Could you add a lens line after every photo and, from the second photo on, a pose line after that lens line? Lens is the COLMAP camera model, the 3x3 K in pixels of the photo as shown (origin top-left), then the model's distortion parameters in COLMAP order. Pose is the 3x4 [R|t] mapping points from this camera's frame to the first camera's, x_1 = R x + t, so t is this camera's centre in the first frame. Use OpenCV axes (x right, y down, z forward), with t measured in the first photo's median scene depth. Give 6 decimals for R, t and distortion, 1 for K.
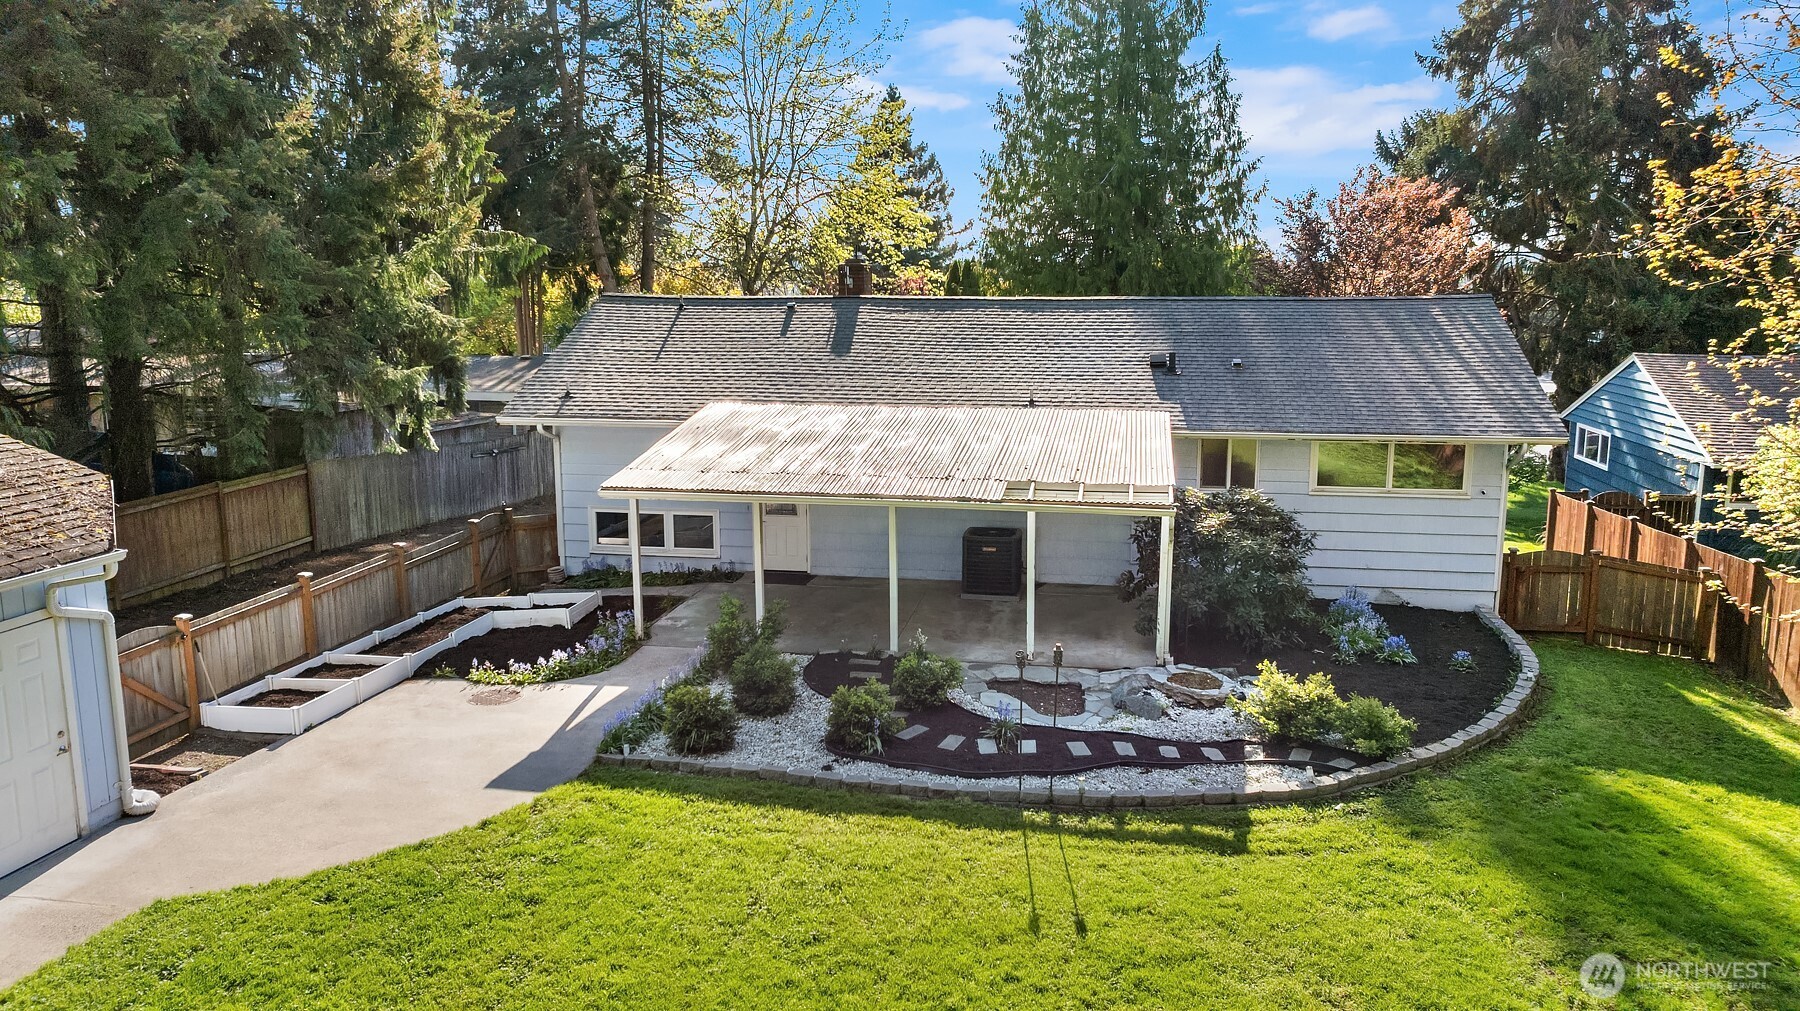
lens RADIAL K [[1251.1, 0, 904.1], [0, 1251.1, 499.9], [0, 0, 1]] dist [-0.036057, 0.029939]
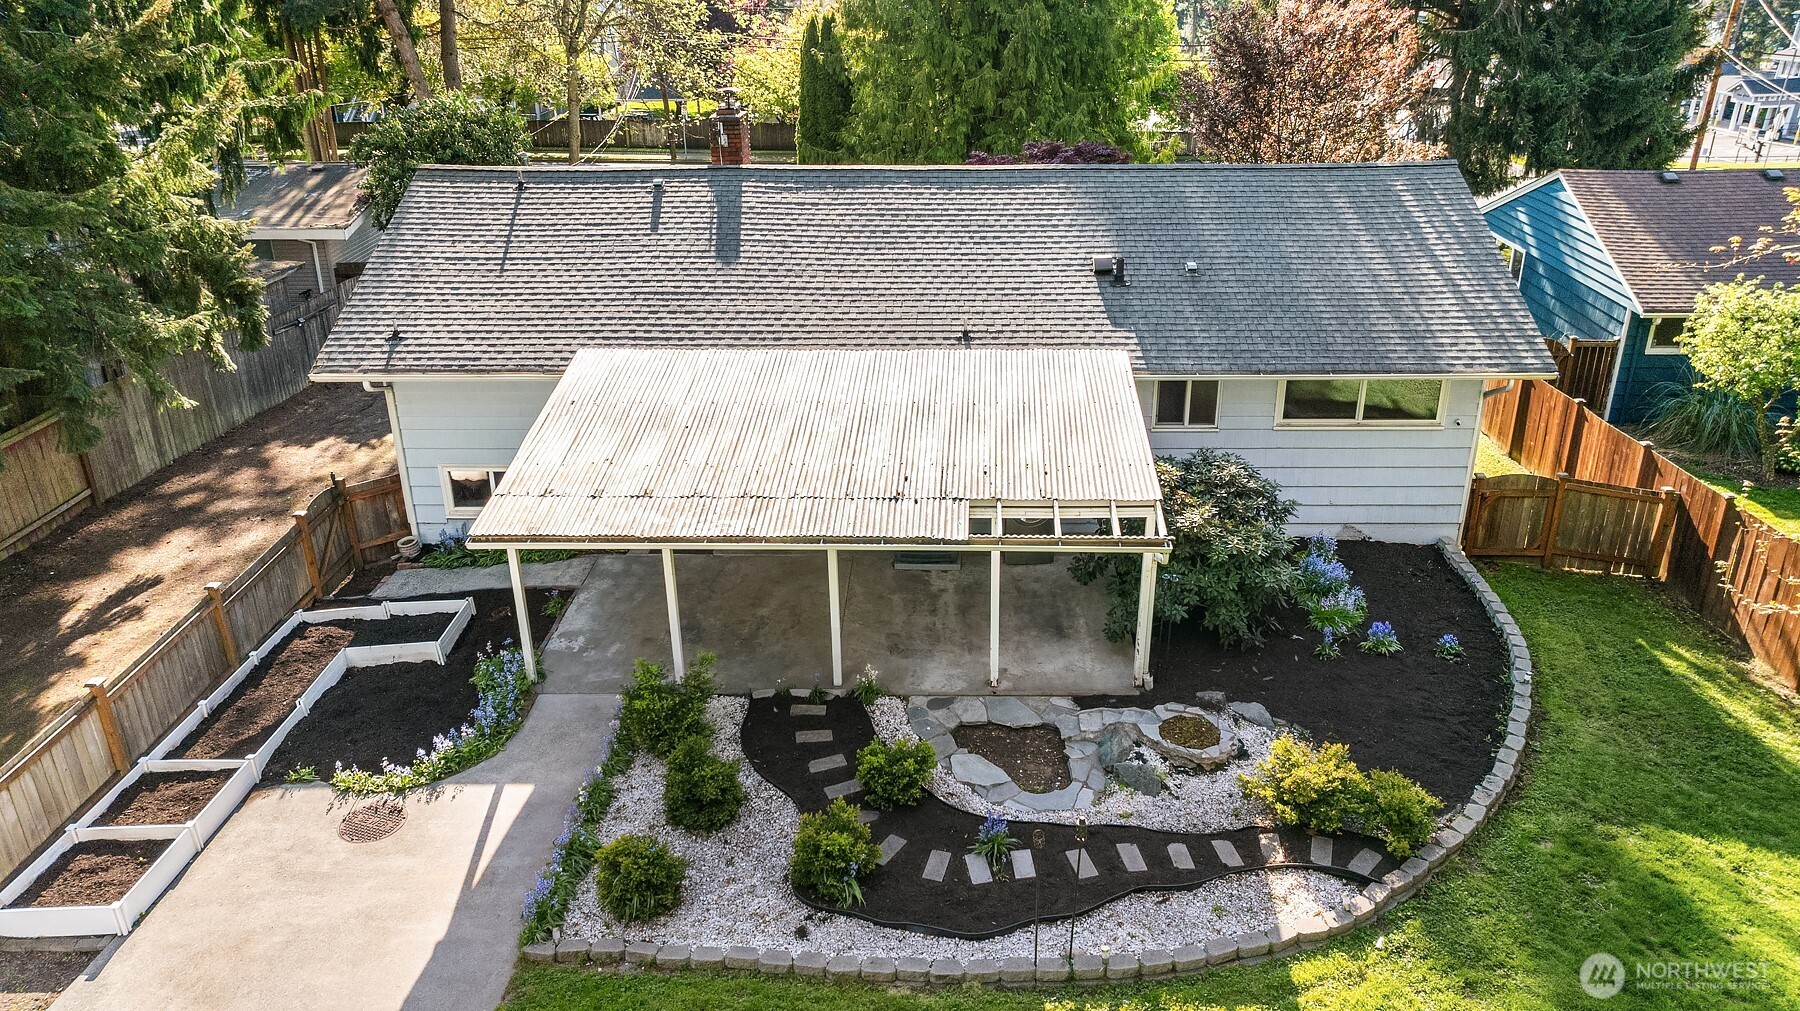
lens RADIAL K [[1237.7, 0, 909.4], [0, 1237.7, 454.2], [0, 0, 1]] dist [-0.040988, 0.030673]
pose [[0.989026, -0.061798, 0.134194, -0.066705], [0.028112, 0.970438, 0.239709, -0.247103], [-0.145041, -0.233306, 0.961525, 0.211803]]
